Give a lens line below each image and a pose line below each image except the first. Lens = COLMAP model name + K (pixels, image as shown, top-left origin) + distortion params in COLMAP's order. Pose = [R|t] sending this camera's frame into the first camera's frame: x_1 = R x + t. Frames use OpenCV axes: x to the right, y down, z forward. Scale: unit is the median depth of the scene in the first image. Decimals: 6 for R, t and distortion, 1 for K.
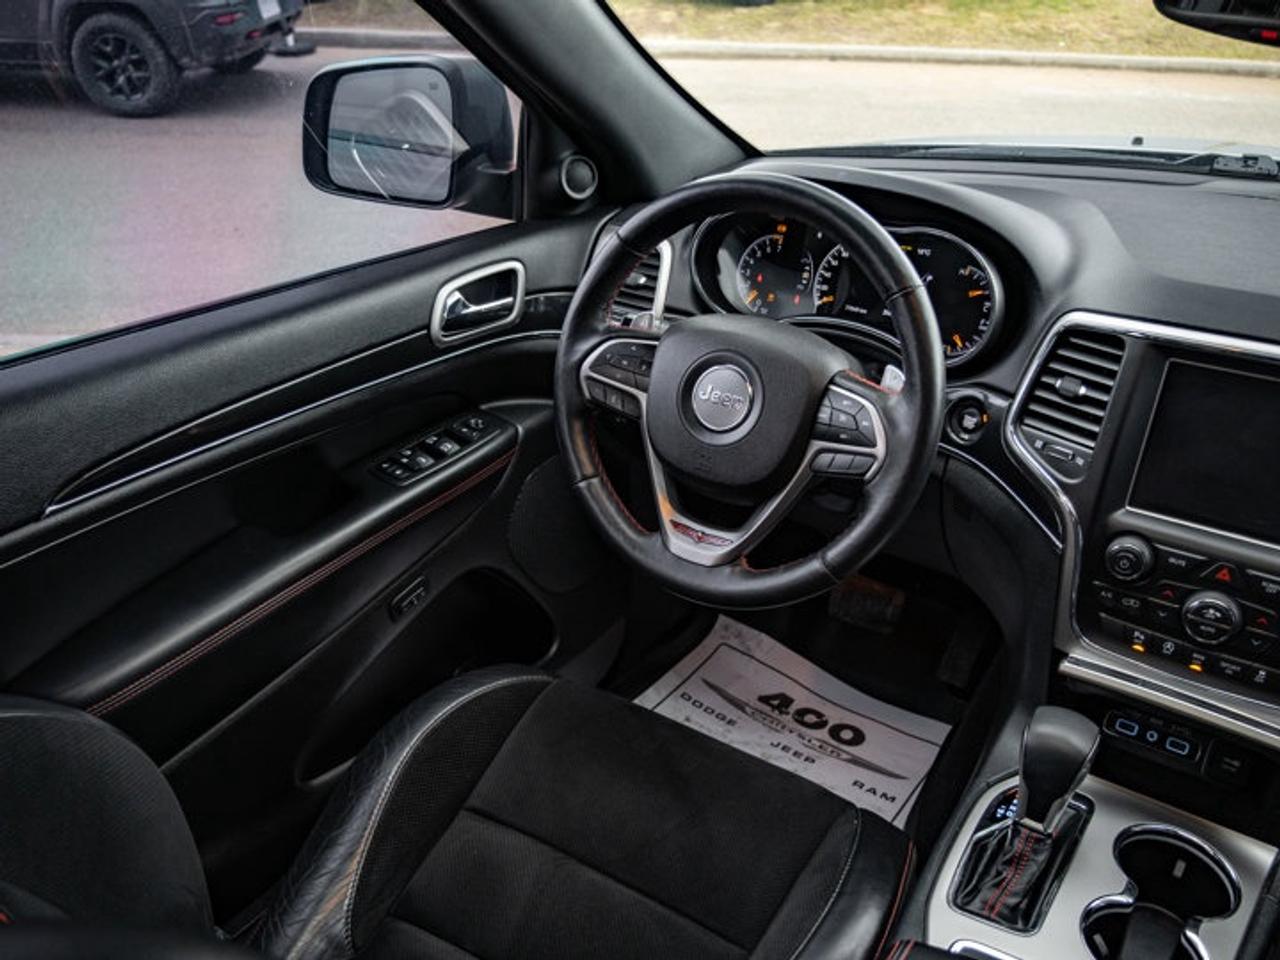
lens RADIAL K [[1083.0, 0, 640.0], [0, 1083.0, 480.0], [0, 0, 1]] dist [0.009451, -0.007507]
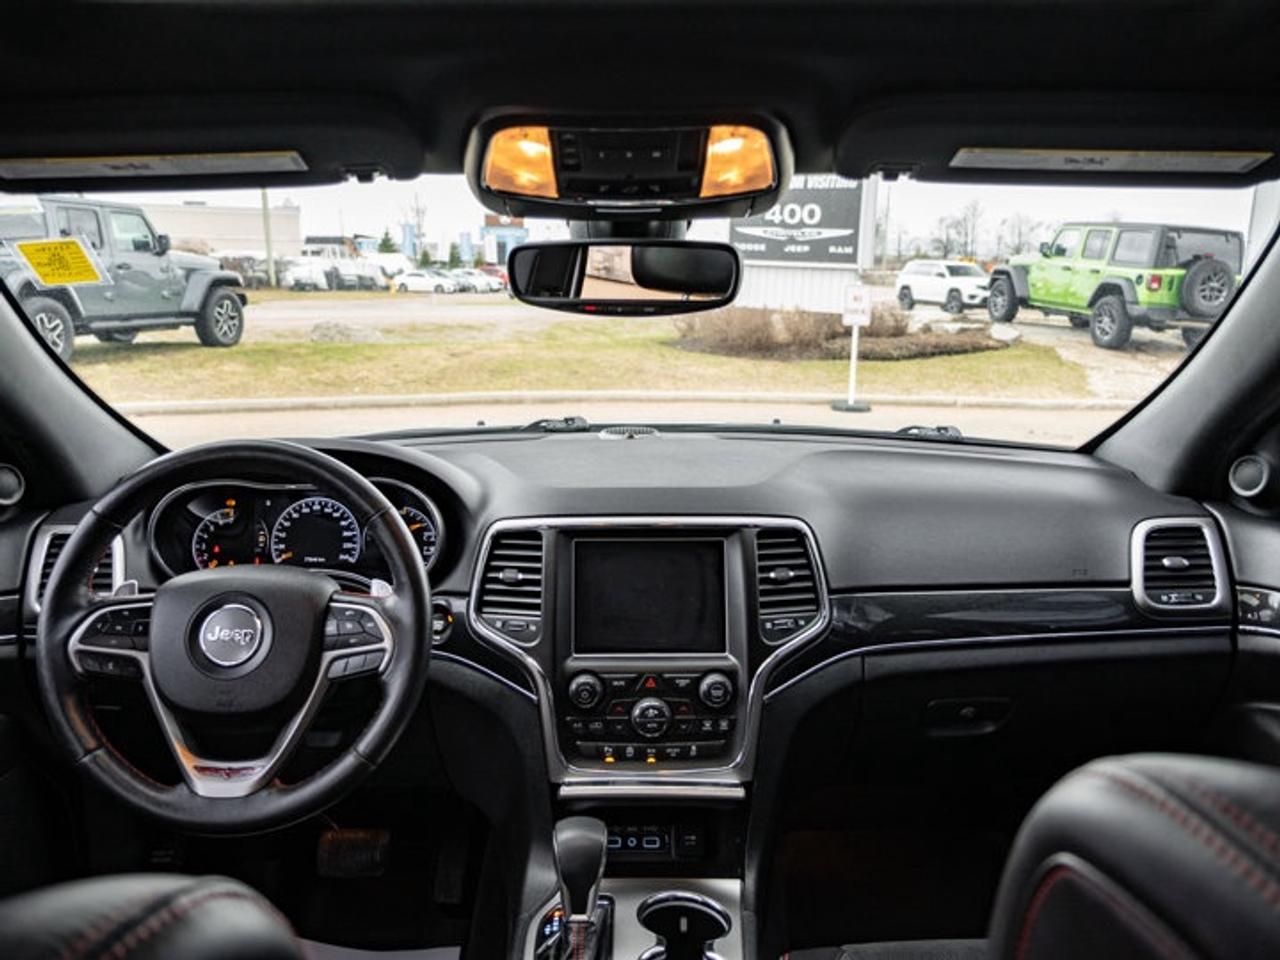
lens RADIAL K [[1083.0, 0, 640.0], [0, 1083.0, 480.0], [0, 0, 1]] dist [0.009451, -0.007507]
pose [[0.816254, -0.102305, 0.568562, -0.189970], [0.270440, 0.937359, -0.219592, 0.126593], [-0.510482, 0.333004, 0.792790, -0.130394]]
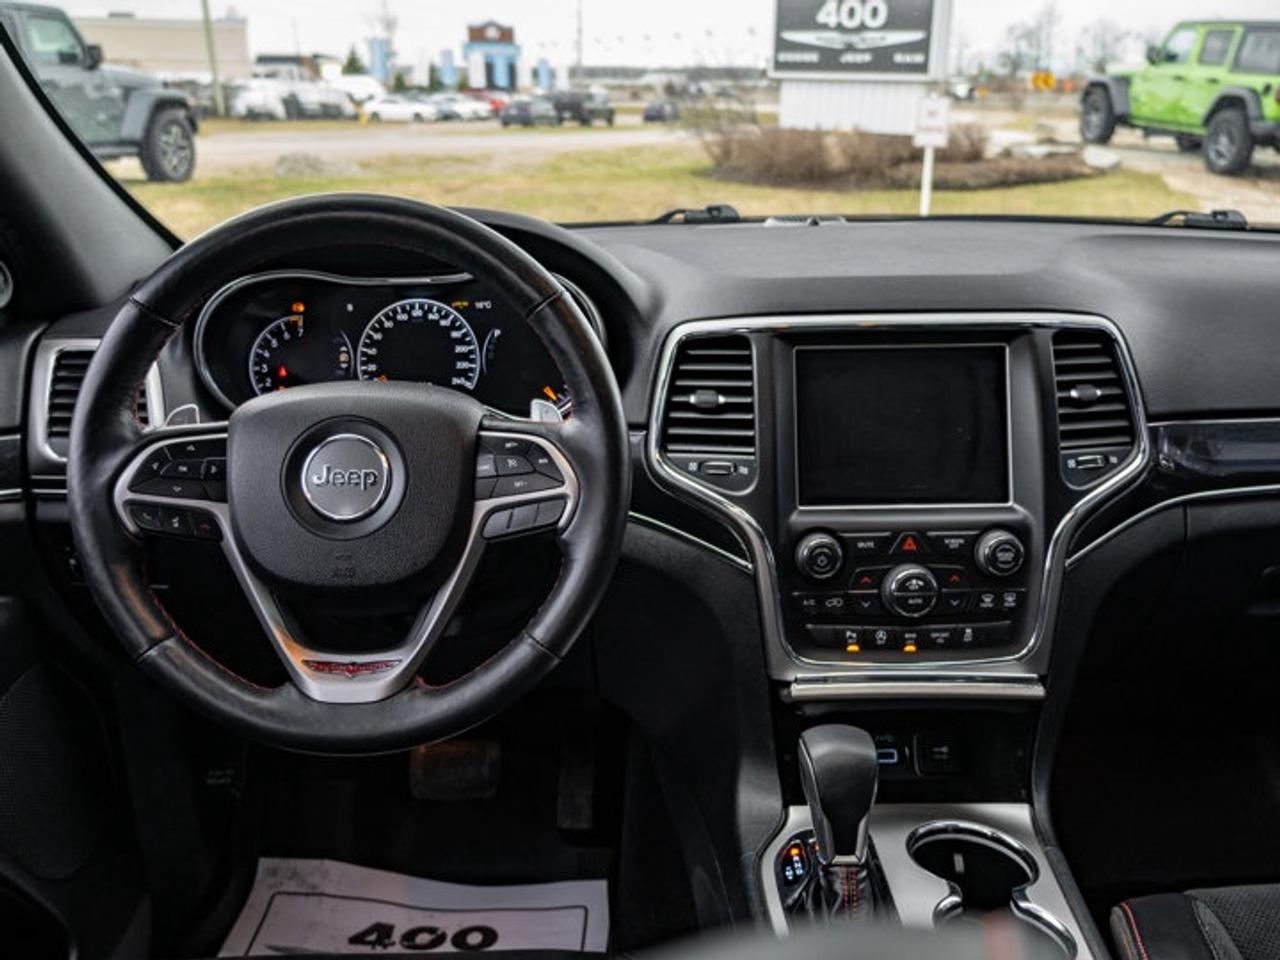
lens RADIAL K [[1229.1, 0, 647.4], [0, 1229.1, 518.2], [0, 0, 1]] dist [0.004244, 0.004682]
pose [[0.816348, -0.188469, 0.545944, -0.224079], [0.279756, 0.956003, -0.088290, 0.085461], [-0.505284, 0.224806, 0.833157, 0.172081]]
